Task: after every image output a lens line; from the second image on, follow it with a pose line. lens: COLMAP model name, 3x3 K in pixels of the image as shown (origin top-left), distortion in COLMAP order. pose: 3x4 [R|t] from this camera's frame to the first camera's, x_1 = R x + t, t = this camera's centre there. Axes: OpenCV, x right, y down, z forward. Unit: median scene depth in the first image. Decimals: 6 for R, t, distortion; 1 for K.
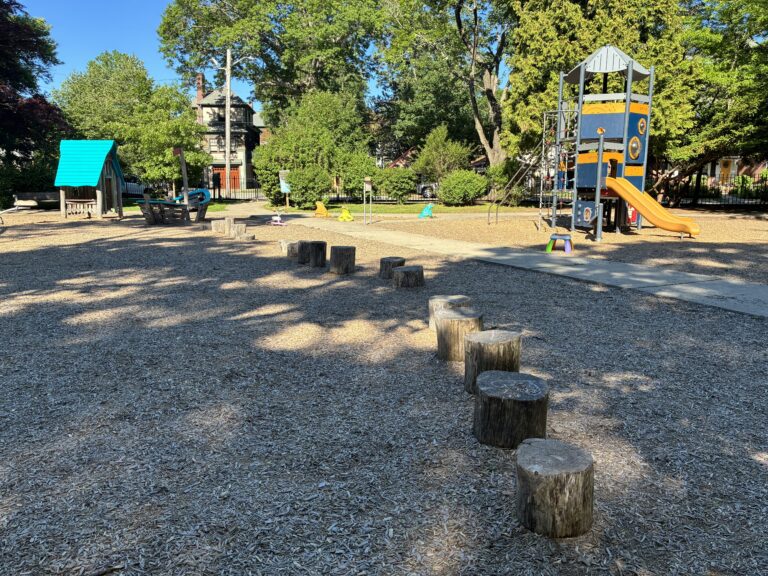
lens RADIAL K [[579.2, 0, 385.8], [0, 579.2, 291.8], [0, 0, 1]] dist [0.026629, 0.000609]
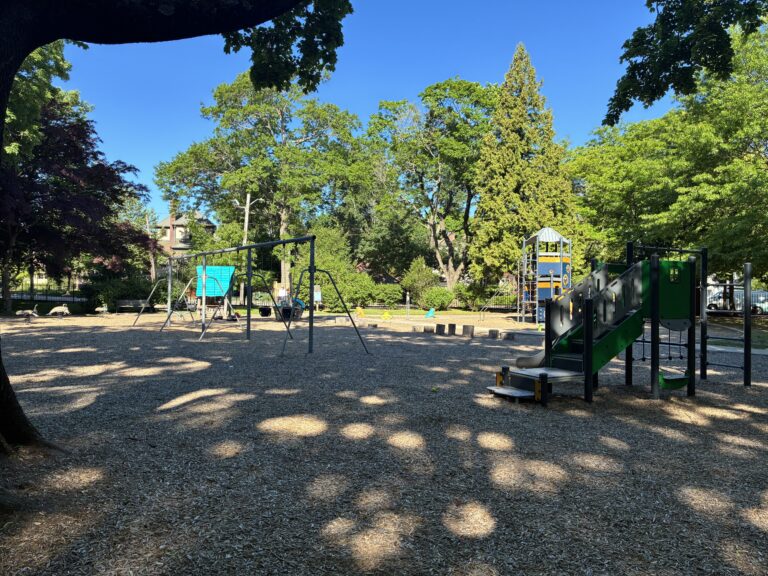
lens RADIAL K [[579.2, 0, 381.8], [0, 579.2, 287.2], [0, 0, 1]] dist [0.026629, 0.000609]
pose [[0.984703, 0.014823, 0.173608, -0.341737], [0.019024, 0.981271, -0.191689, 0.088079], [-0.173198, 0.192060, 0.965979, -0.498829]]
